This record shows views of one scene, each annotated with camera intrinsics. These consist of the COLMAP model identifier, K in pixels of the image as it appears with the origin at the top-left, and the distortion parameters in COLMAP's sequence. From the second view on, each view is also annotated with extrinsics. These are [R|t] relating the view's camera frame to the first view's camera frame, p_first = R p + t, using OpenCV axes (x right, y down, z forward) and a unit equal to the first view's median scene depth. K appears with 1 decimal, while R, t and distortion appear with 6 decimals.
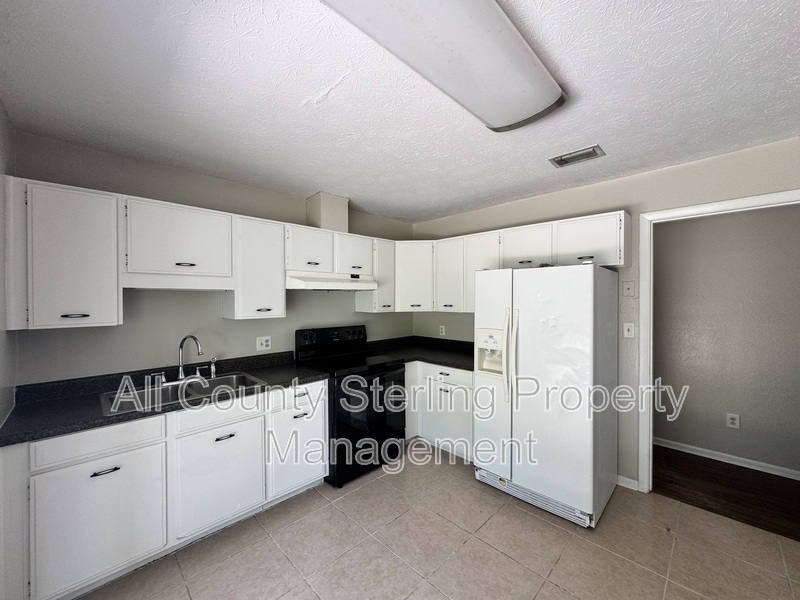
lens RADIAL K [[319.7, 0, 400.3], [0, 319.7, 299.6], [0, 0, 1]] dist [0.001052, 0.000386]
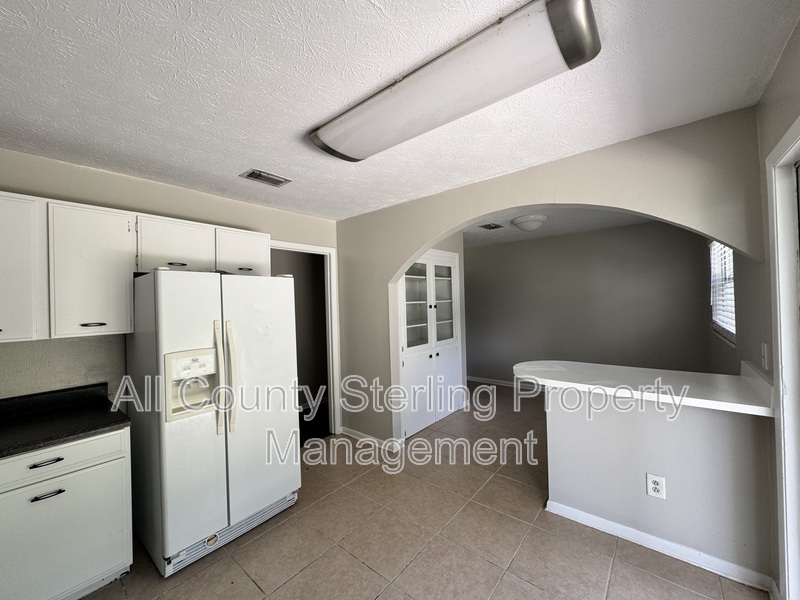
lens RADIAL K [[319.7, 0, 400.3], [0, 319.7, 300.9], [0, 0, 1]] dist [0.001052, 0.000386]
pose [[-0.096818, 0.008854, 0.995263, -0.560865], [0.025831, 0.999646, -0.006380, -0.007440], [-0.994967, 0.025091, -0.097012, 0.641395]]
